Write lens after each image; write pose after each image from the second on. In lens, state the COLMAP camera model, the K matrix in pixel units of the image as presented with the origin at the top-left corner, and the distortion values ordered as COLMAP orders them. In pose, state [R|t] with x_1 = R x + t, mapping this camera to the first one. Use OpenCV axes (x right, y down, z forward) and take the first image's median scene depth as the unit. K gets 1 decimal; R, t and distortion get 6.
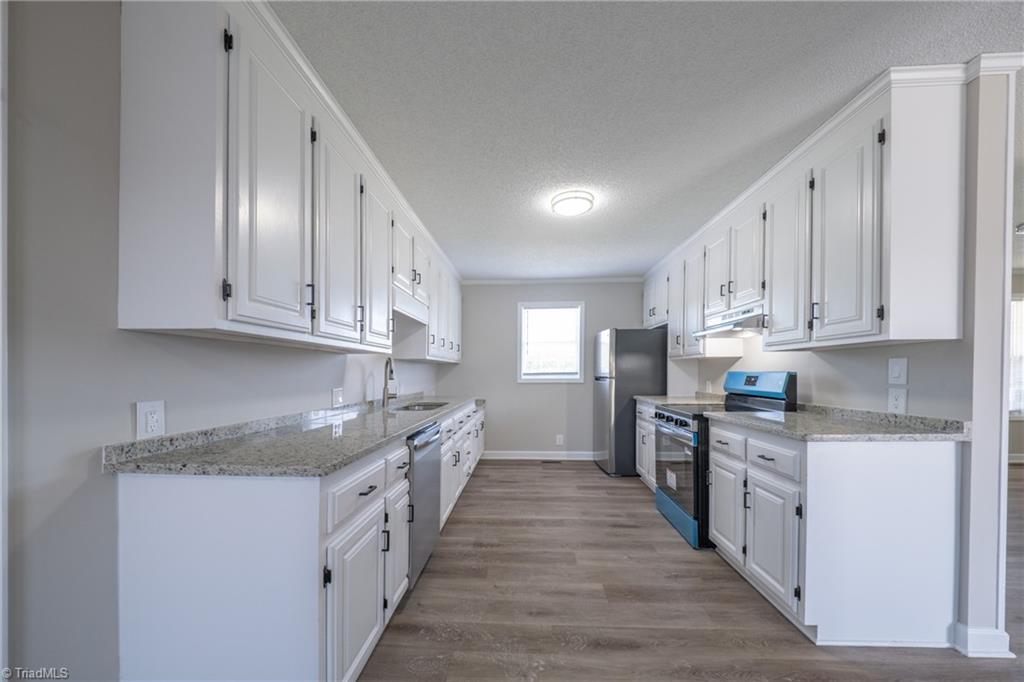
lens RADIAL K [[358.7, 0, 510.3], [0, 358.7, 378.7], [0, 0, 1]] dist [0.000530, 0.000027]
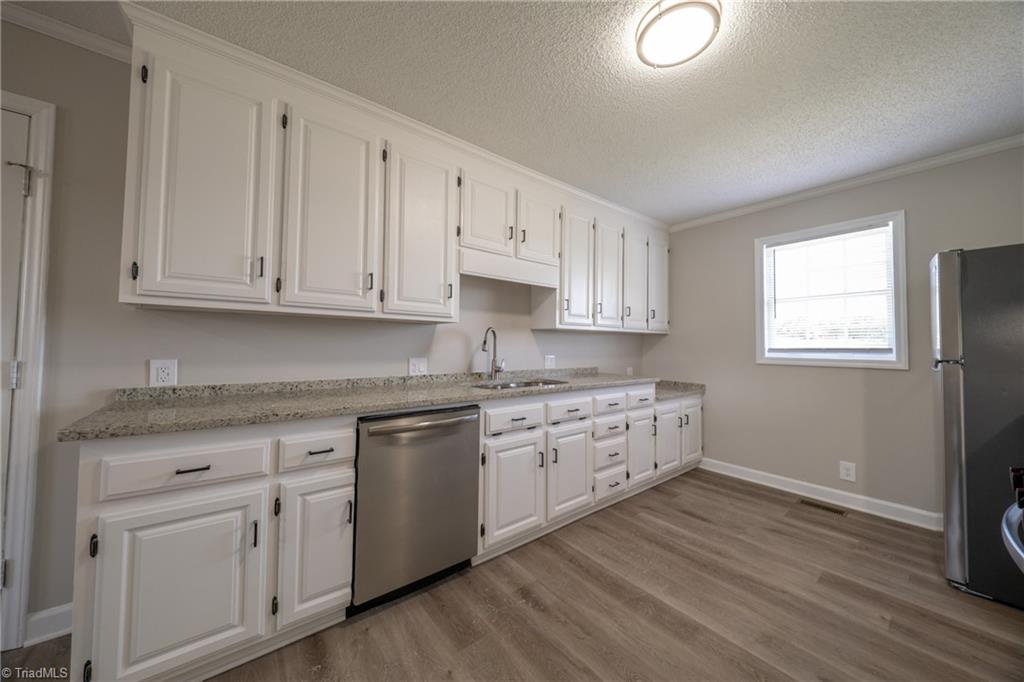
lens RADIAL K [[355.0, 0, 504.5], [0, 355.0, 333.4], [0, 0, 1]] dist [0.007778, -0.006010]
pose [[0.664336, -0.010977, -0.747354, 0.295869], [-0.027475, 0.998858, -0.039095, -0.006687], [0.746929, 0.046506, 0.663275, 0.359028]]
